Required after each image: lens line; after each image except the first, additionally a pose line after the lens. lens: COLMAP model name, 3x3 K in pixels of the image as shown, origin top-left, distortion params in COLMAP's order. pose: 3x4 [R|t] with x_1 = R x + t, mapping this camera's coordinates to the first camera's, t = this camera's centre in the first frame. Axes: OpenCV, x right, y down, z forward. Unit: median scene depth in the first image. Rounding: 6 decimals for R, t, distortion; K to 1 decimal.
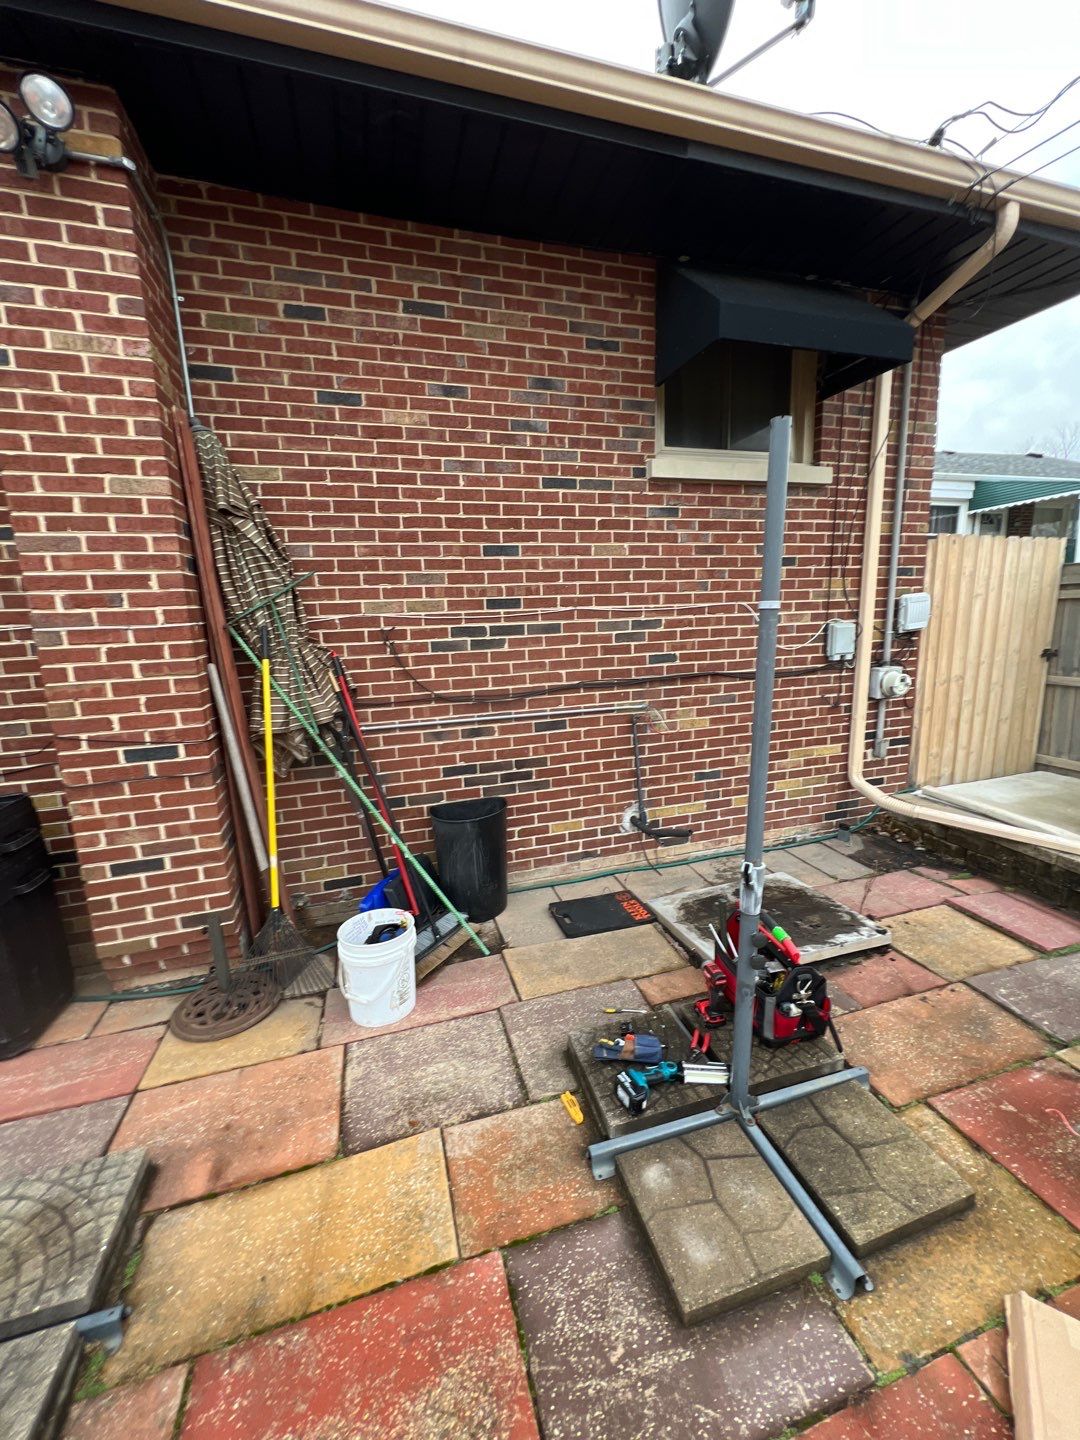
lens RADIAL K [[576.4, 0, 544.1], [0, 576.4, 714.3], [0, 0, 1]] dist [0.000122, -0.000212]
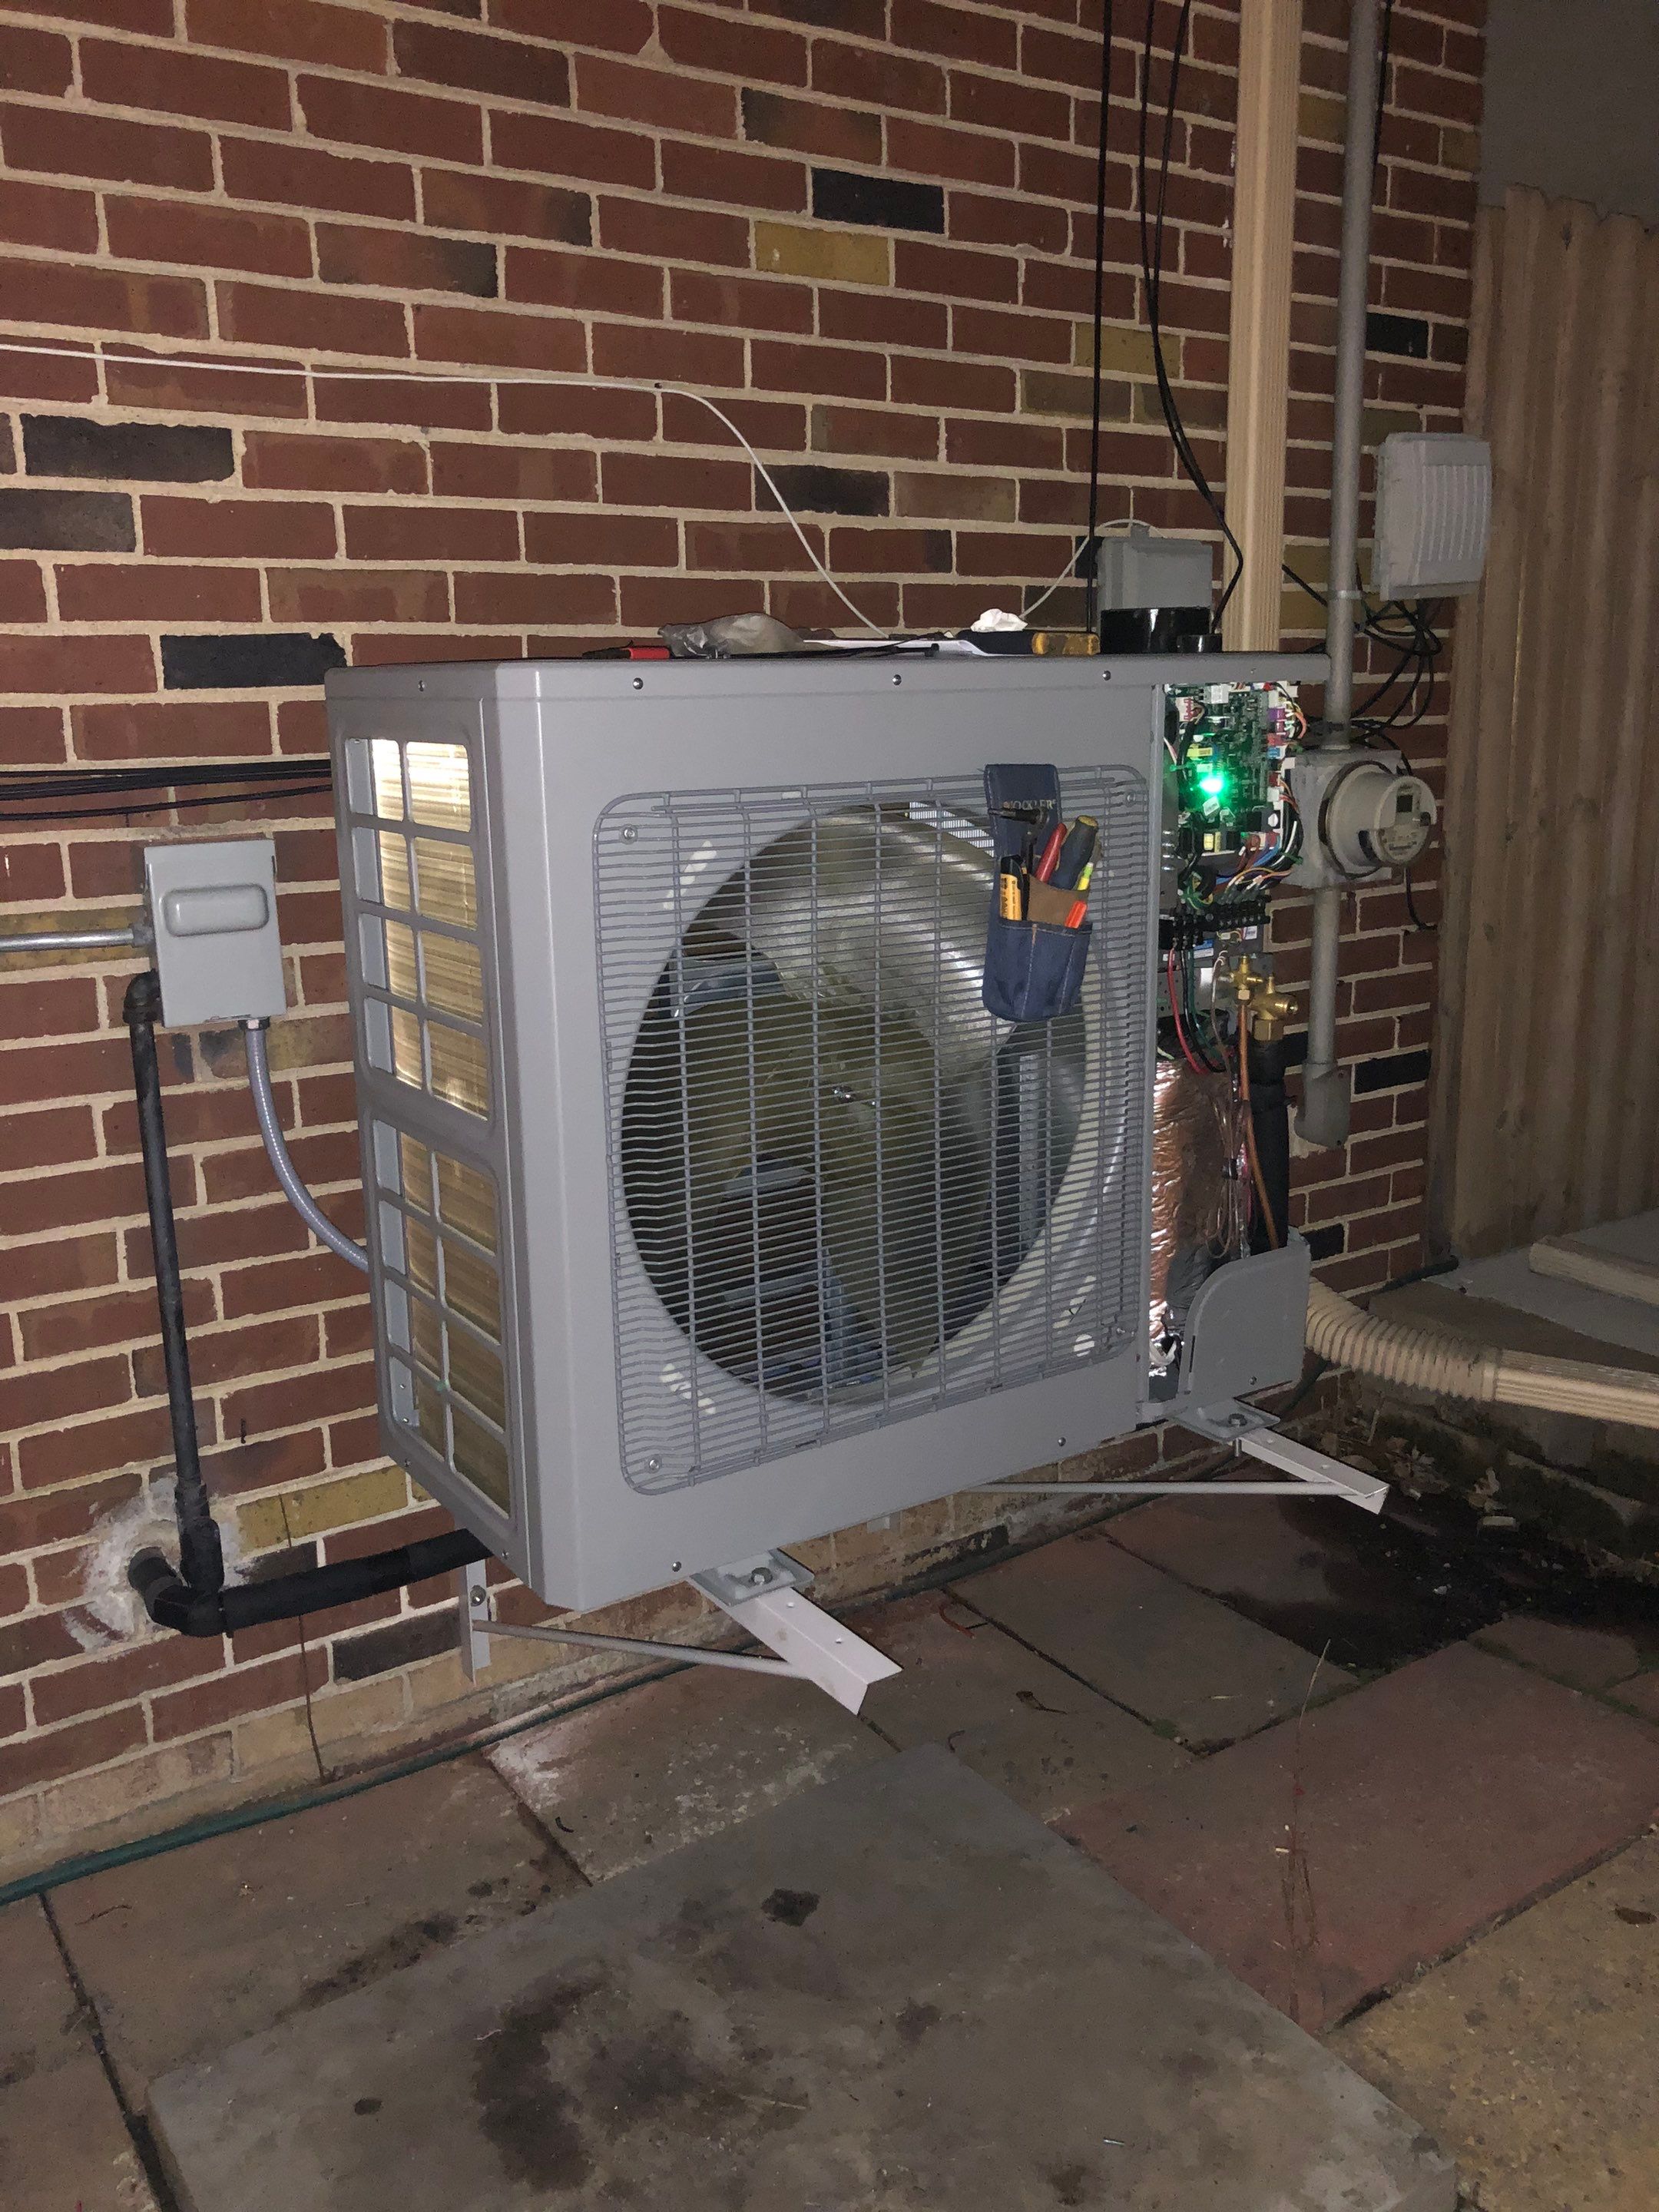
lens RADIAL K [[1826.2, 0, 839.8], [0, 1826.2, 1069.4], [0, 0, 1]] dist [0.008390, 0.017992]
pose [[0.954874, -0.046406, 0.293364, 0.200606], [0.042489, 0.998902, 0.019716, 0.025398], [-0.293957, -0.006362, 0.955797, 0.394091]]
